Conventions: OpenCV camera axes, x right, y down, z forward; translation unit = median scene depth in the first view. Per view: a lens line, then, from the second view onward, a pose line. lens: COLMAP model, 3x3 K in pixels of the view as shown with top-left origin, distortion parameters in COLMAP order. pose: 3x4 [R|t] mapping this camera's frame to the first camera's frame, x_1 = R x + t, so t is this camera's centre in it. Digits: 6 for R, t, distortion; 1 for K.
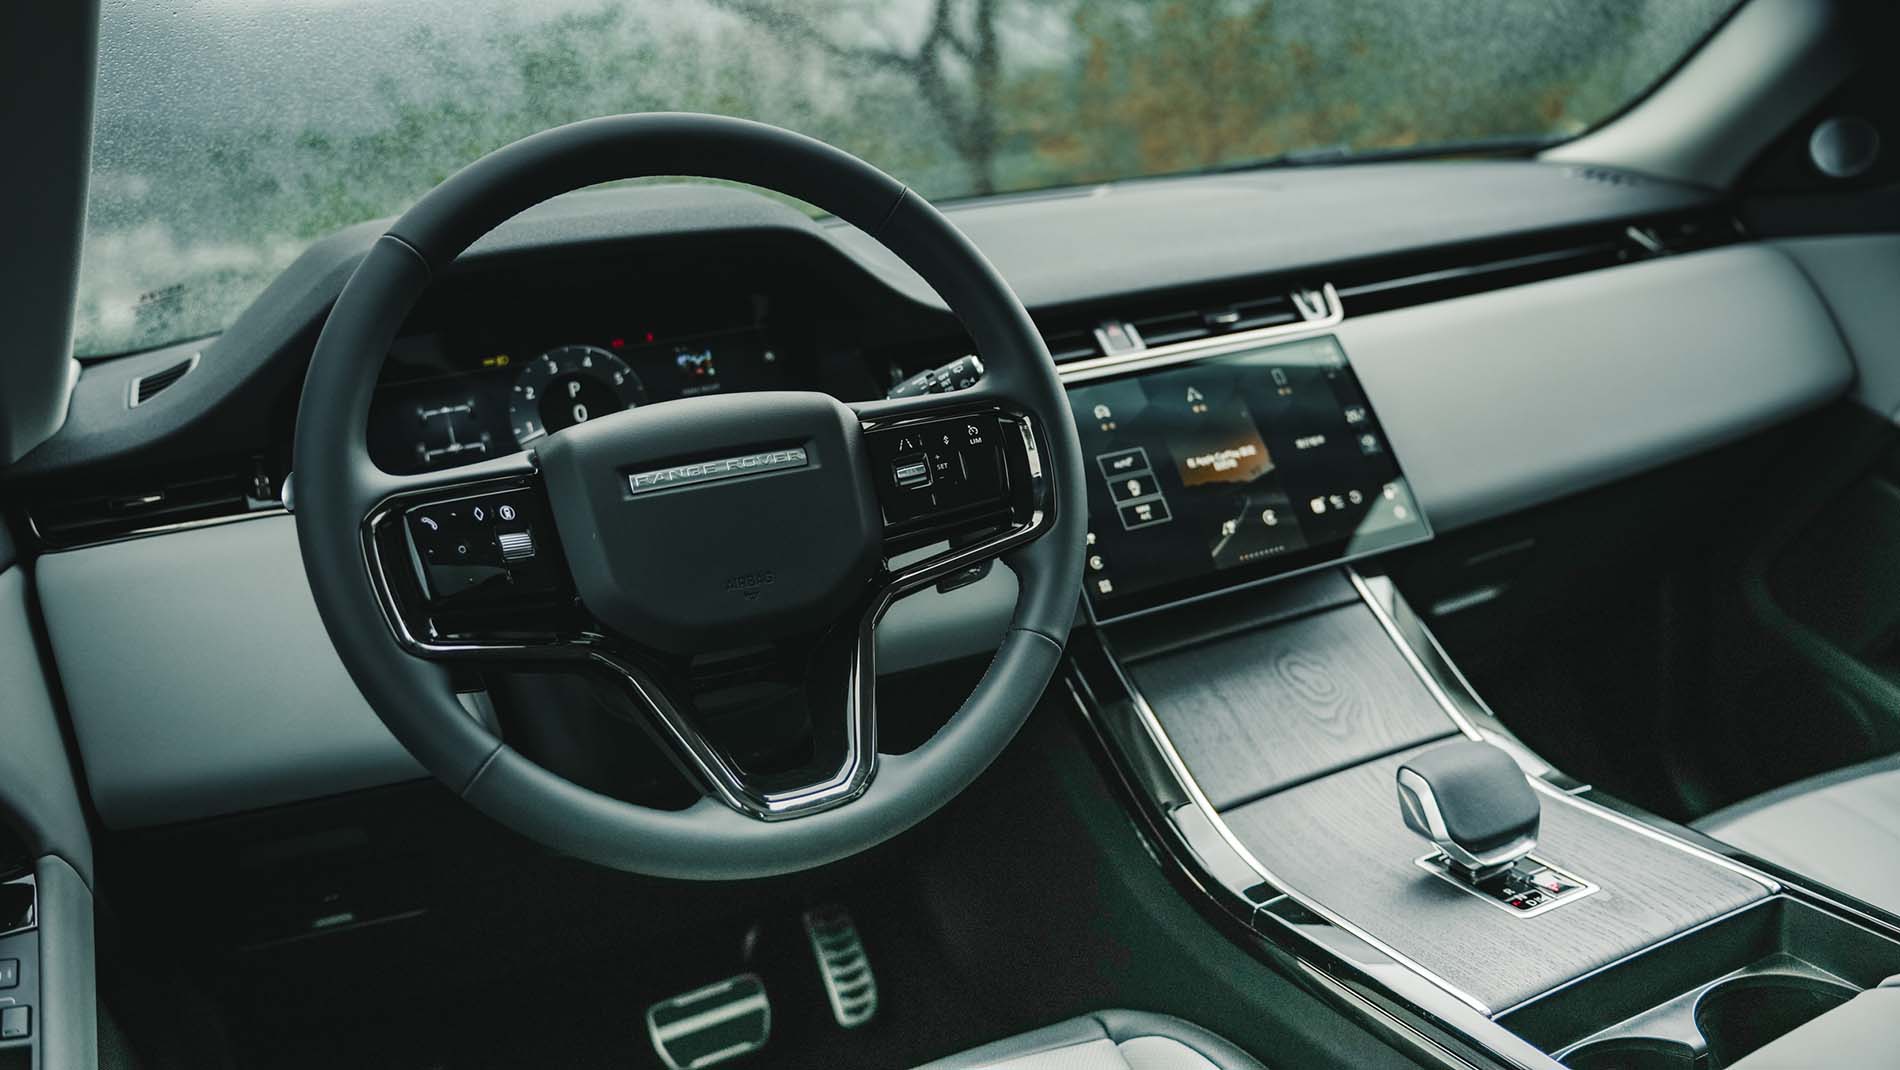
lens RADIAL K [[1596.1, 0, 951.7], [0, 1596.1, 535.7], [0, 0, 1]] dist [-0.019846, -0.005933]
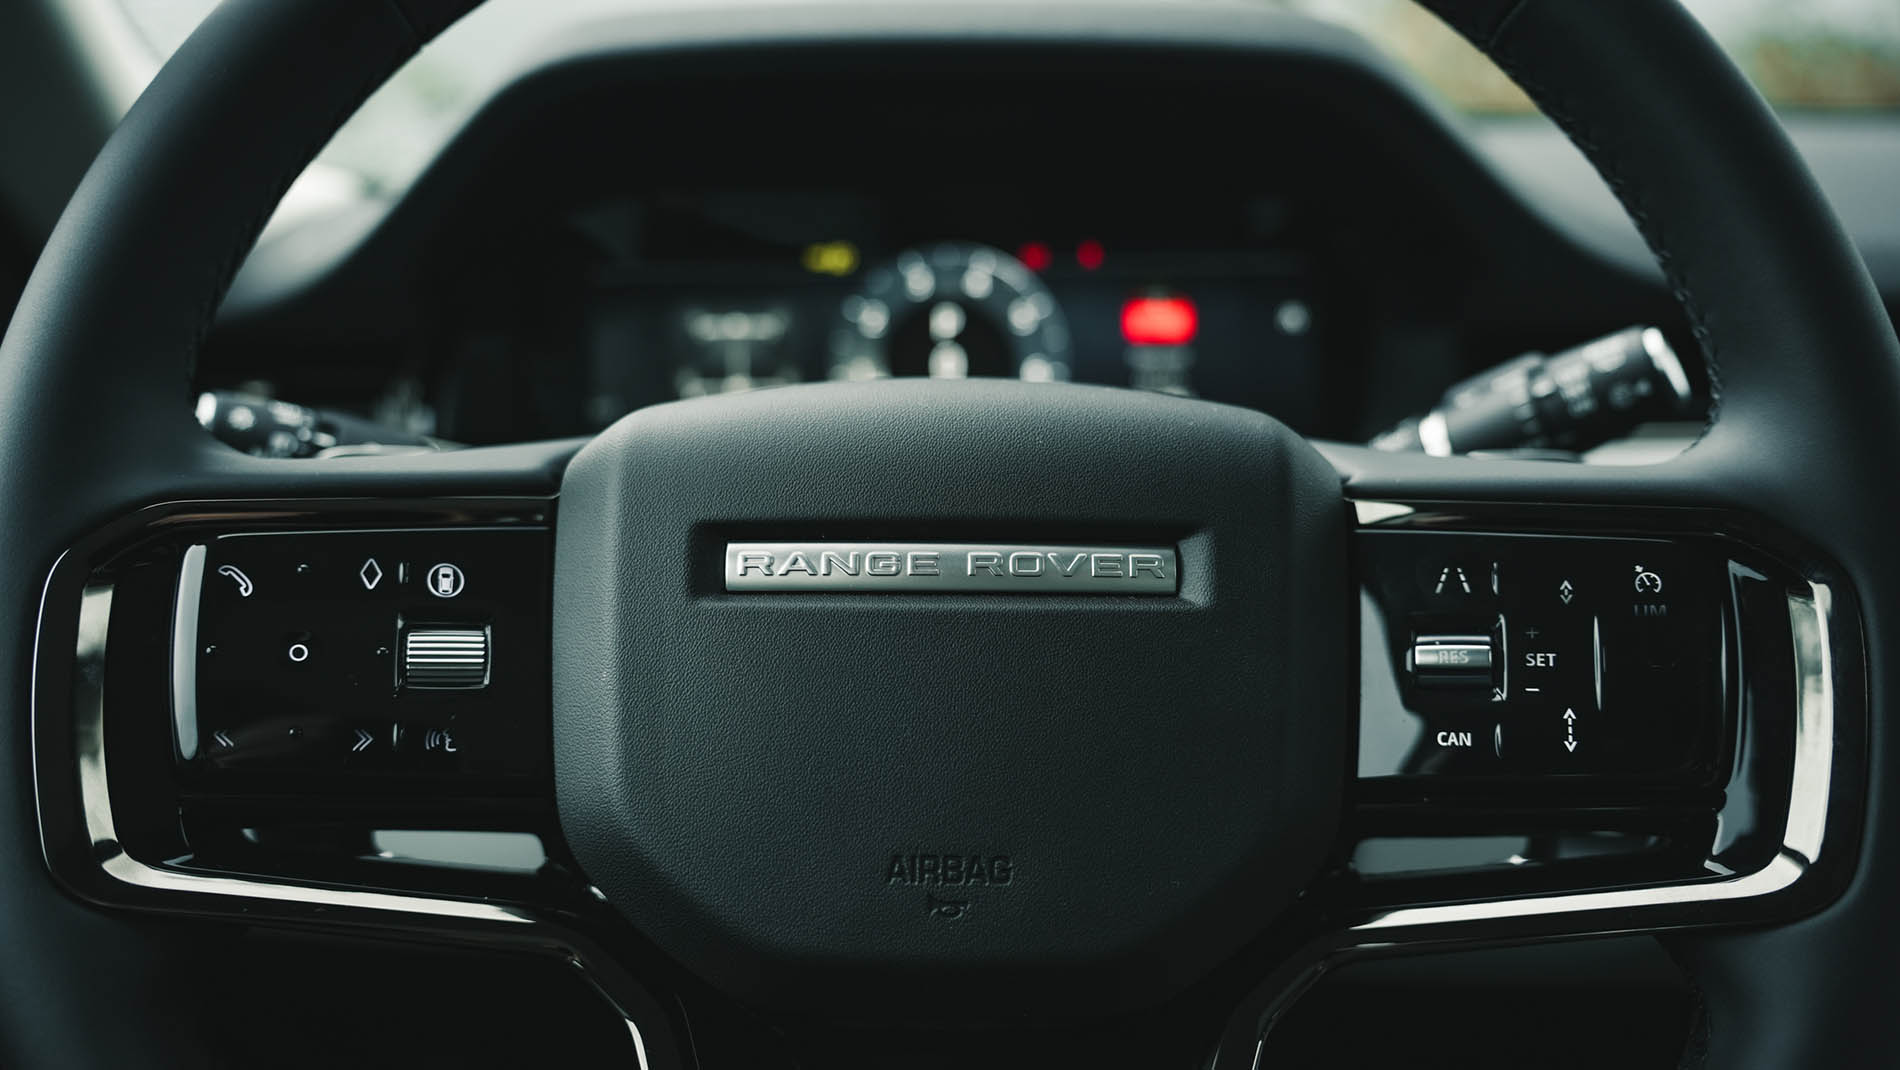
lens RADIAL K [[1596.1, 0, 950.0], [0, 1596.1, 534.9], [0, 0, 1]] dist [-0.019846, -0.005933]
pose [[0.902569, 0.189696, -0.386503, 0.007979], [-0.176839, 0.981824, 0.068923, -0.074062], [0.392552, 0.006141, 0.919709, 0.606032]]
